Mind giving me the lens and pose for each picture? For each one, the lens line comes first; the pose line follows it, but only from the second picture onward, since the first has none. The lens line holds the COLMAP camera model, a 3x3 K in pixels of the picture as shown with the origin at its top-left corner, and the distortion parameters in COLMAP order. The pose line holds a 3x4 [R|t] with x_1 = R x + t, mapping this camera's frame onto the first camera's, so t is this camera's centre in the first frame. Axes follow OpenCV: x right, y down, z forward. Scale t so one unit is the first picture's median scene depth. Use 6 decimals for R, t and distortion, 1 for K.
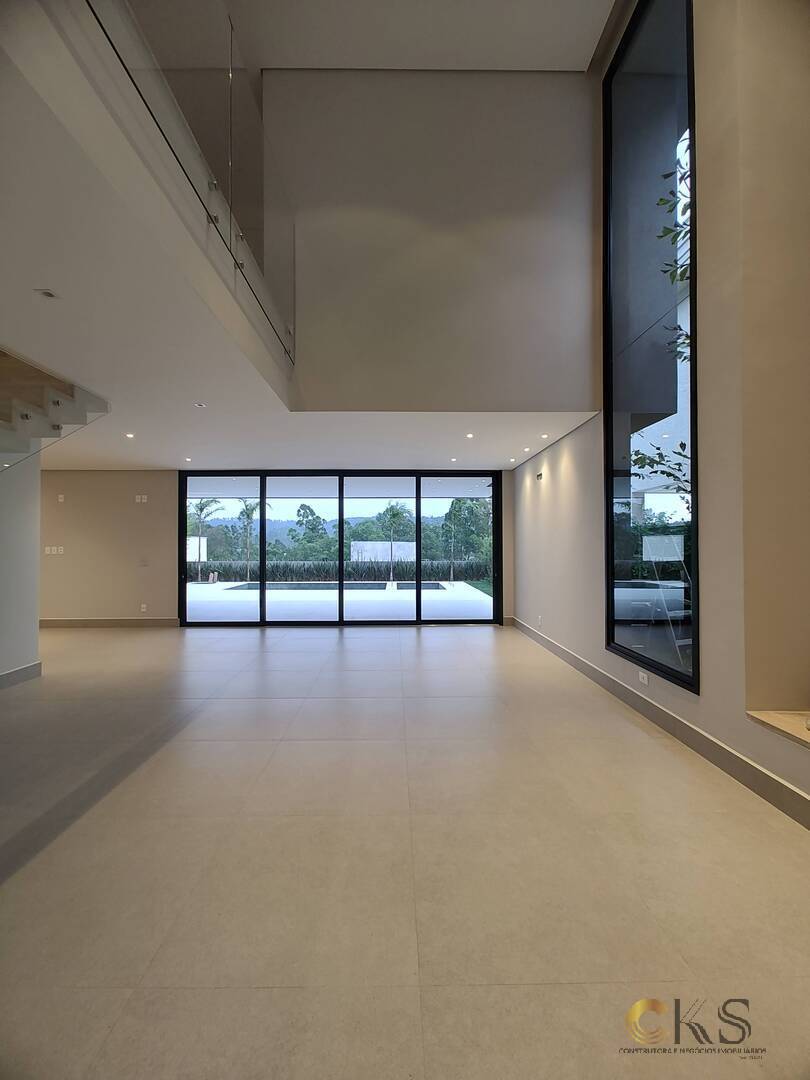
lens RADIAL K [[454.3, 0, 388.5], [0, 454.3, 538.0], [0, 0, 1]] dist [-0.000248, 0.000172]
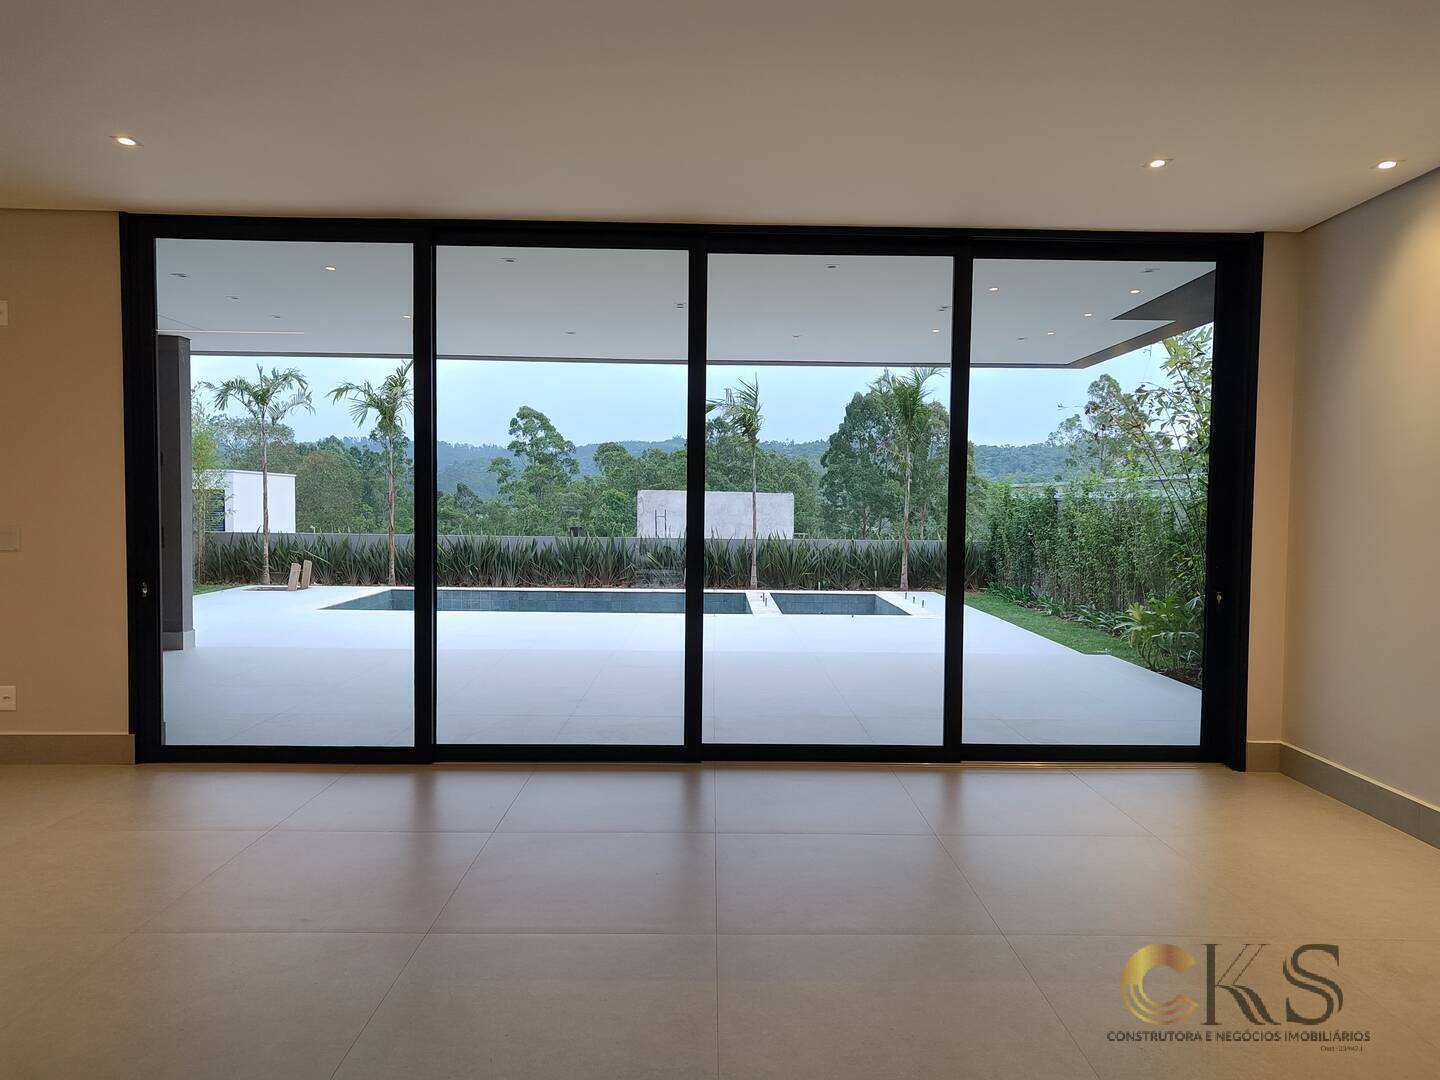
lens RADIAL K [[969.0, 0, 720.0], [0, 969.0, 540.0], [0, 0, 1]] dist [0.081431, -0.113732]
pose [[0.999745, 0.013353, 0.018192, -0.042620], [-0.014340, 0.998369, 0.055258, 0.005923], [-0.017425, -0.055505, 0.998306, 0.159918]]
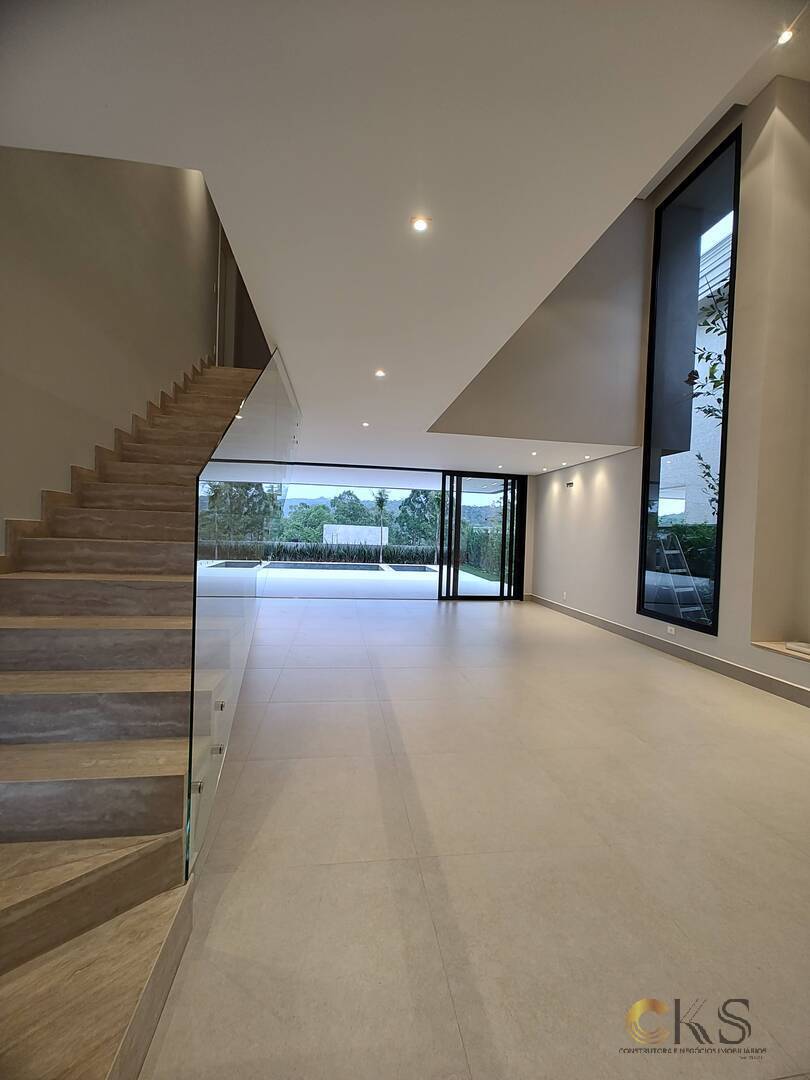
lens RADIAL K [[450.5, 0, 398.5], [0, 450.5, 535.8], [0, 0, 1]] dist [0.000068, 0.000074]
pose [[0.989957, 0.034506, 0.137095, -0.108804], [-0.038728, 0.998850, 0.028247, -0.002729], [-0.135963, -0.033272, 0.990155, -0.068785]]
